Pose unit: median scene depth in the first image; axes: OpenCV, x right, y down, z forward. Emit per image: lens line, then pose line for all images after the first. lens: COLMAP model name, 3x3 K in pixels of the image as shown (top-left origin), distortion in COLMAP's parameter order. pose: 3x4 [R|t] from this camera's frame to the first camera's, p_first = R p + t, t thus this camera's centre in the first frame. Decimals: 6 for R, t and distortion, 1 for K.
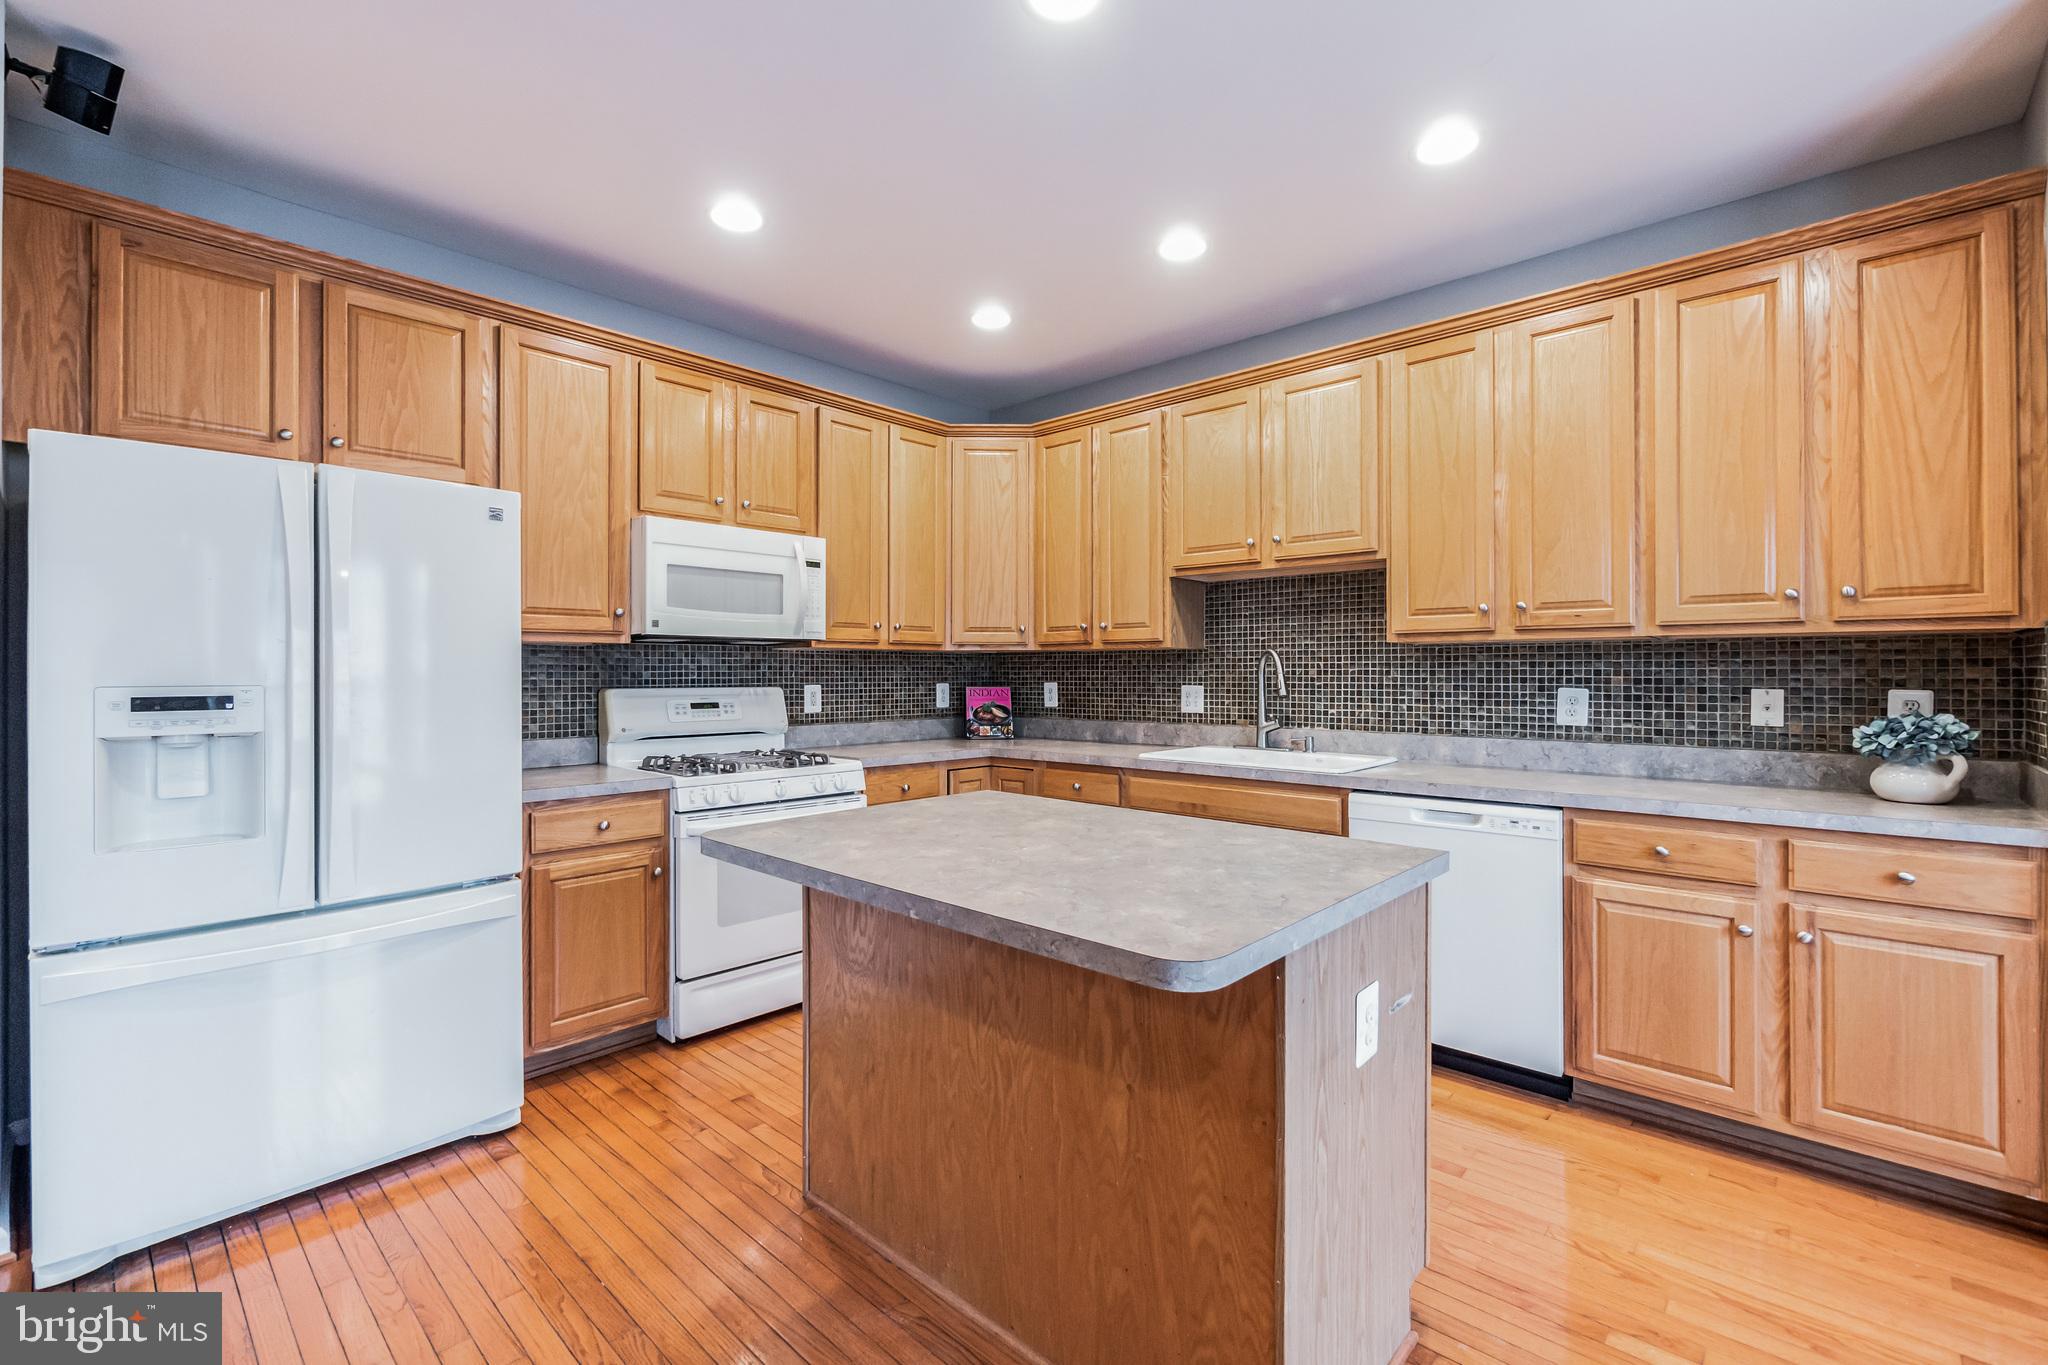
lens RADIAL K [[869.0, 0, 1014.5], [0, 869.0, 674.1], [0, 0, 1]] dist [-0.016720, -0.000328]
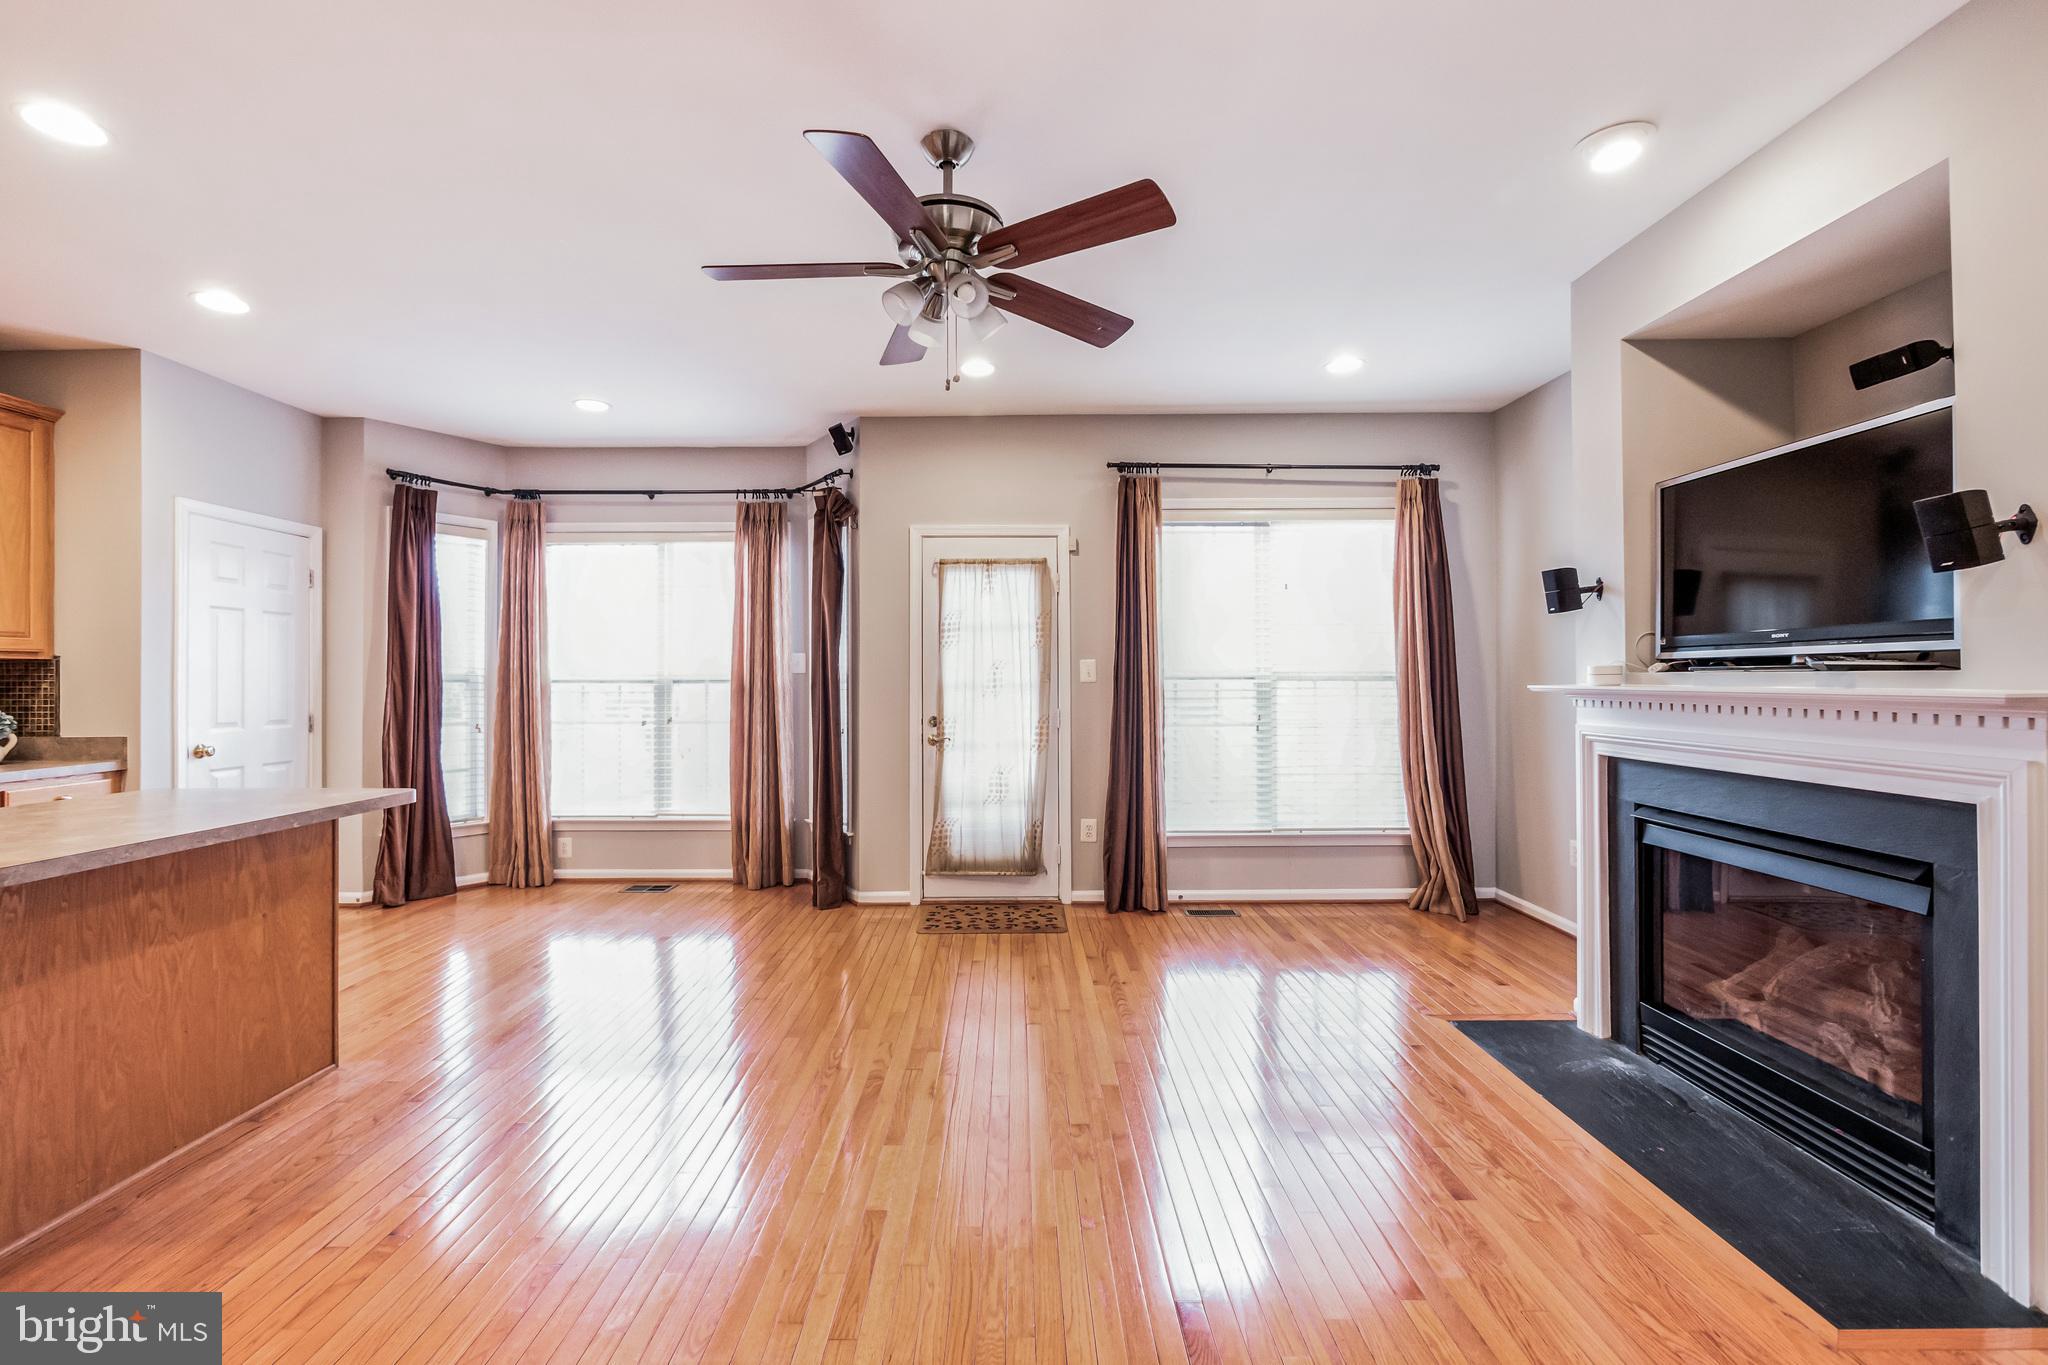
lens RADIAL K [[869.0, 0, 1014.5], [0, 869.0, 674.1], [0, 0, 1]] dist [-0.016720, -0.000328]
pose [[-0.675183, 0.006497, 0.737622, -0.970353], [0.005462, 0.999978, -0.003809, -0.003790], [-0.737630, 0.001457, -0.675203, 0.455341]]
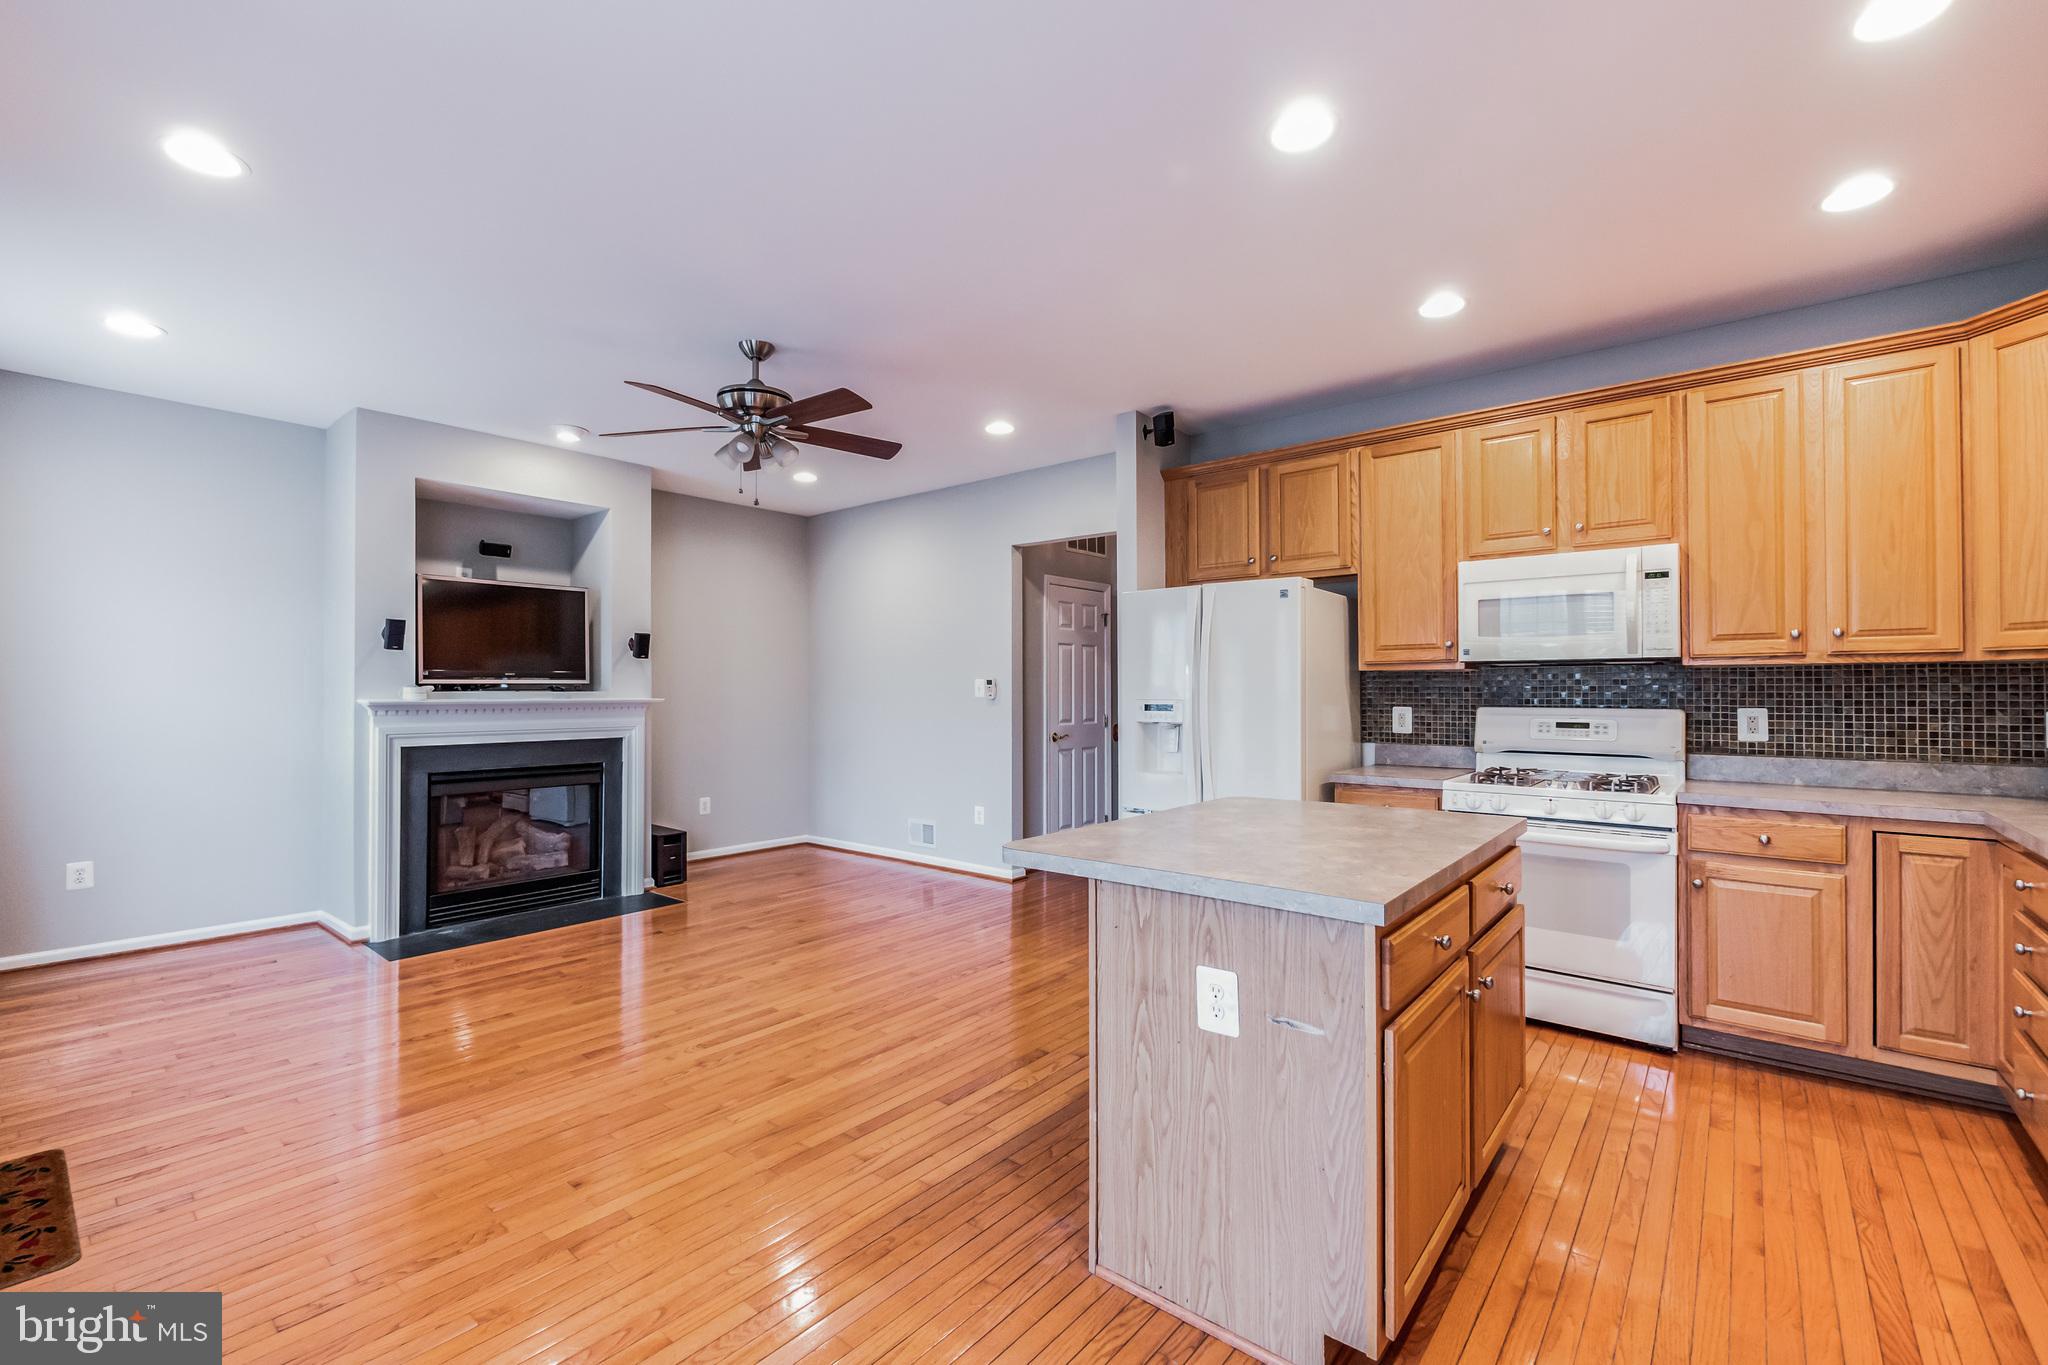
lens RADIAL K [[869.0, 0, 1014.5], [0, 869.0, 674.1], [0, 0, 1]] dist [-0.016720, -0.000328]
pose [[0.038768, -0.015086, -0.999134, 0.665336], [0.001444, 0.999886, -0.015041, -0.010587], [0.999247, -0.000859, 0.038785, 0.303809]]
